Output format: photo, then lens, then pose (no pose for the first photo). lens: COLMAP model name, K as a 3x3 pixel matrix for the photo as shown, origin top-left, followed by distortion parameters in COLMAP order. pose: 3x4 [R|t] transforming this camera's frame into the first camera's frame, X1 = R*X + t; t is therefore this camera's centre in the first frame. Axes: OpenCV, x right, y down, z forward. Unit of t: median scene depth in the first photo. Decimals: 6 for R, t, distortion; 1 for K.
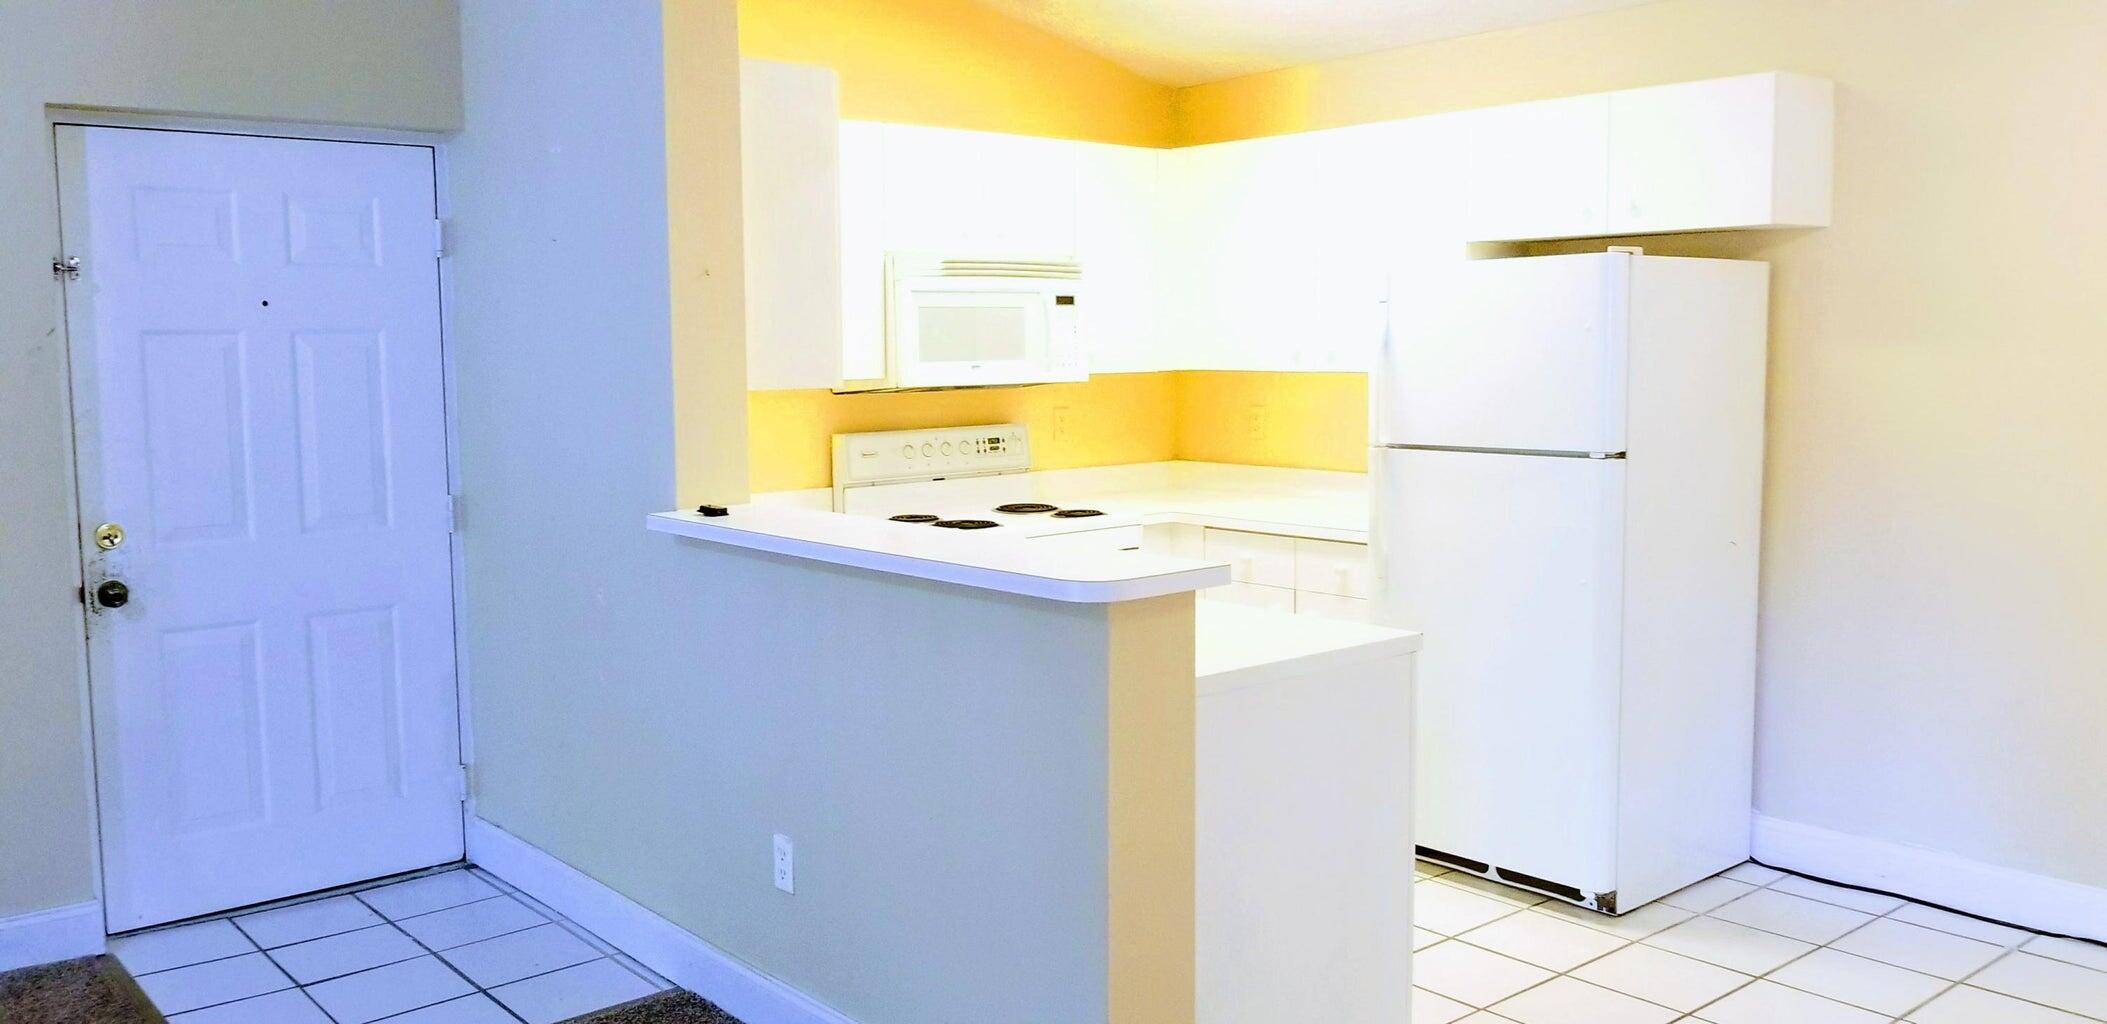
lens RADIAL K [[1655.5, 0, 1034.3], [0, 1655.5, 483.4], [0, 0, 1]] dist [0.010761, -0.006283]
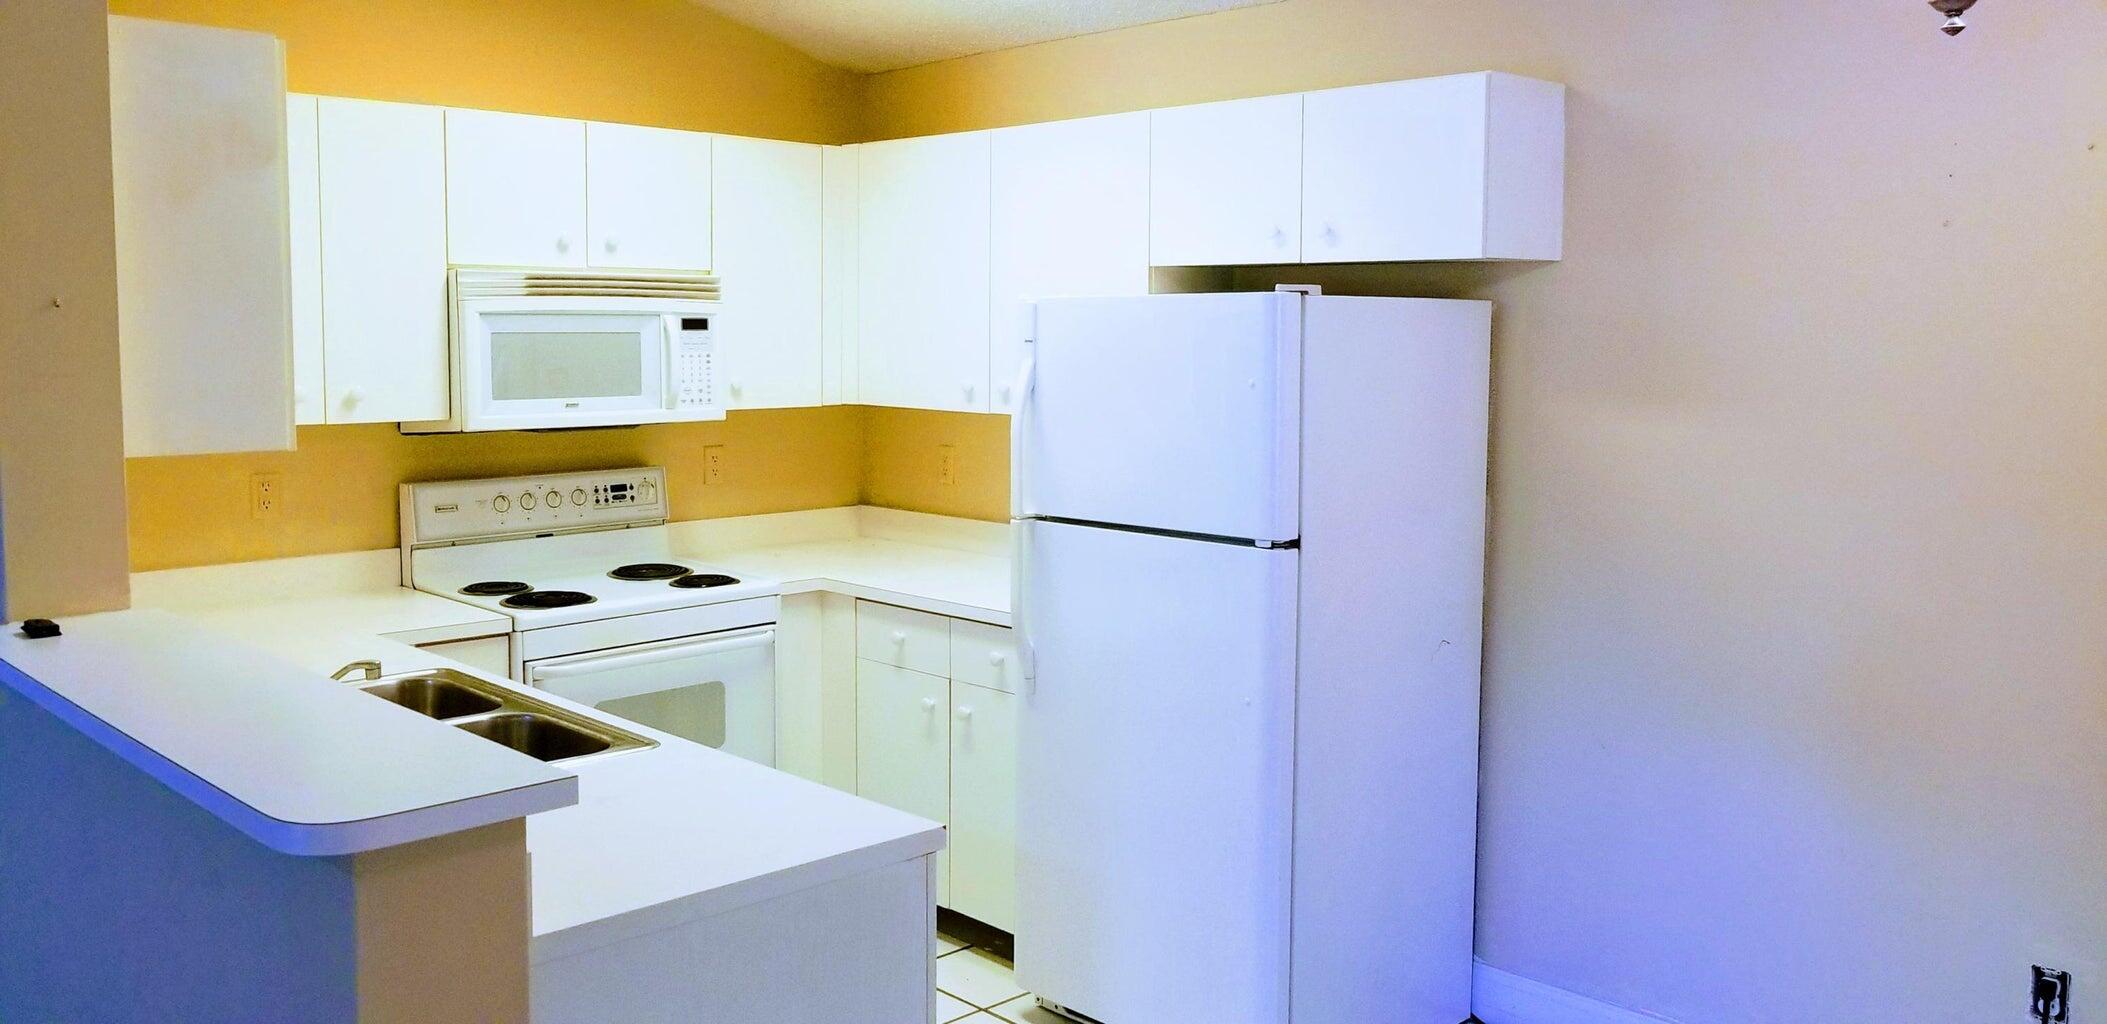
lens RADIAL K [[1655.5, 0, 1014.5], [0, 1655.5, 457.5], [0, 0, 1]] dist [0.010761, -0.006283]
pose [[0.997942, 0.010209, 0.063299, 0.133636], [-0.009825, 0.999931, -0.006386, -0.041409], [-0.063360, 0.005751, 0.997974, 0.165376]]
